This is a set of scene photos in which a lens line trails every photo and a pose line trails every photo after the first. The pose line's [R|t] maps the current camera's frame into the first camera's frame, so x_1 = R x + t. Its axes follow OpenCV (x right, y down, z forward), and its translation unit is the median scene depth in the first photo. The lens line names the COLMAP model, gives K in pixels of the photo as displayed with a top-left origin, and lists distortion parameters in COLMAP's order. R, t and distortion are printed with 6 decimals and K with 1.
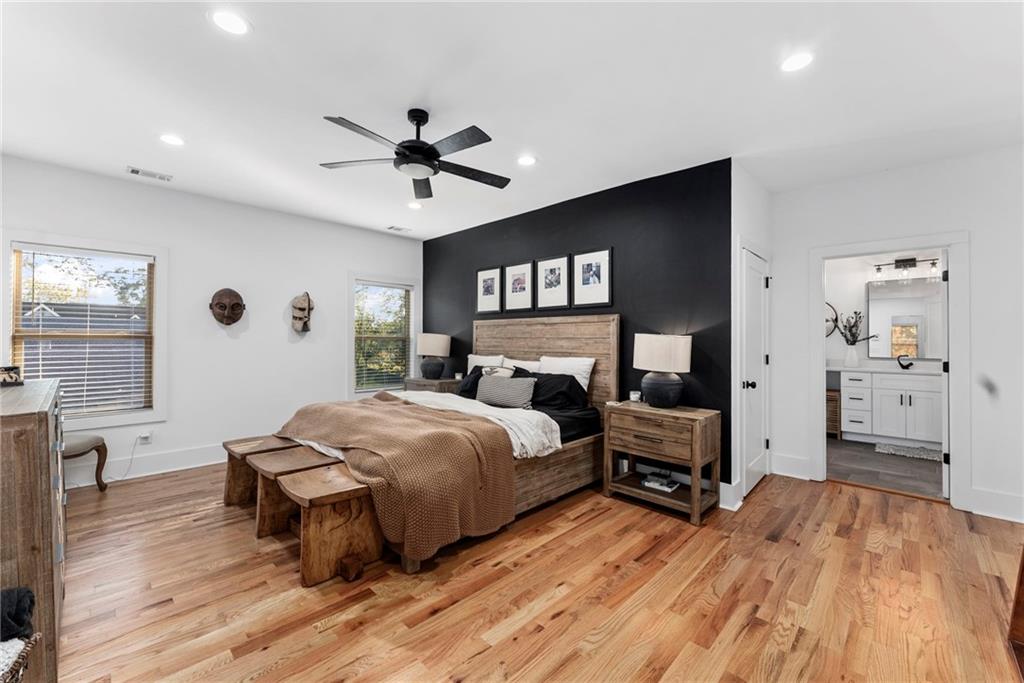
lens RADIAL K [[412.9, 0, 512.0], [0, 412.9, 341.5], [0, 0, 1]] dist [-0.001336, -0.000119]
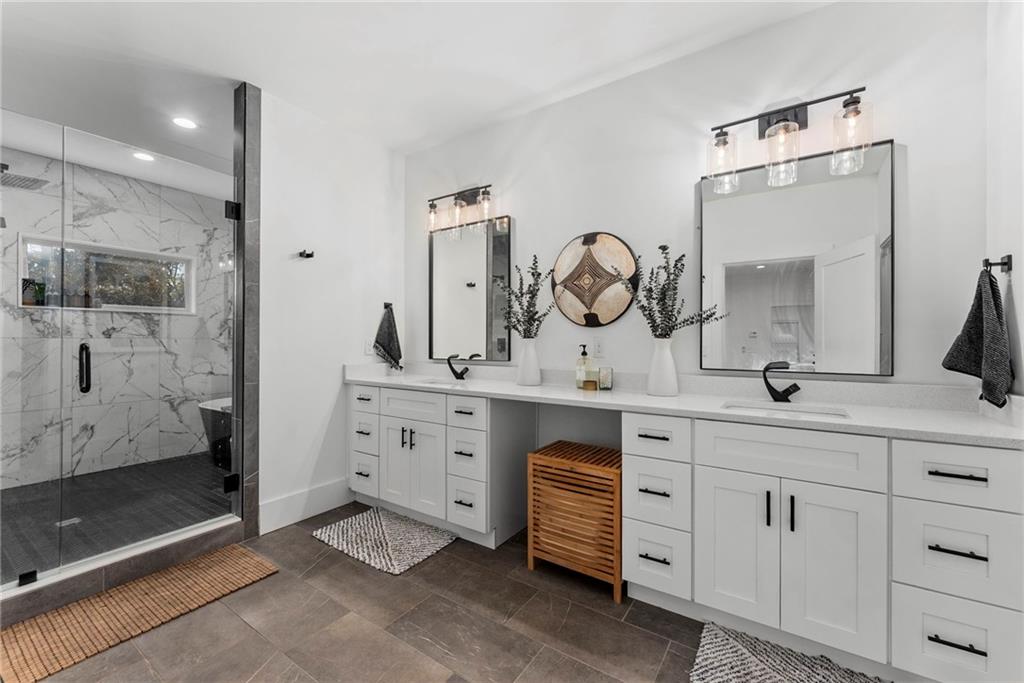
lens RADIAL K [[412.9, 0, 512.0], [0, 412.9, 341.5], [0, 0, 1]] dist [-0.001336, -0.000119]
pose [[0.984837, 0.006993, 0.173340, 0.641551], [-0.007115, 0.999975, 0.000085, 0.013791], [-0.173335, -0.001317, 0.984862, 0.666654]]
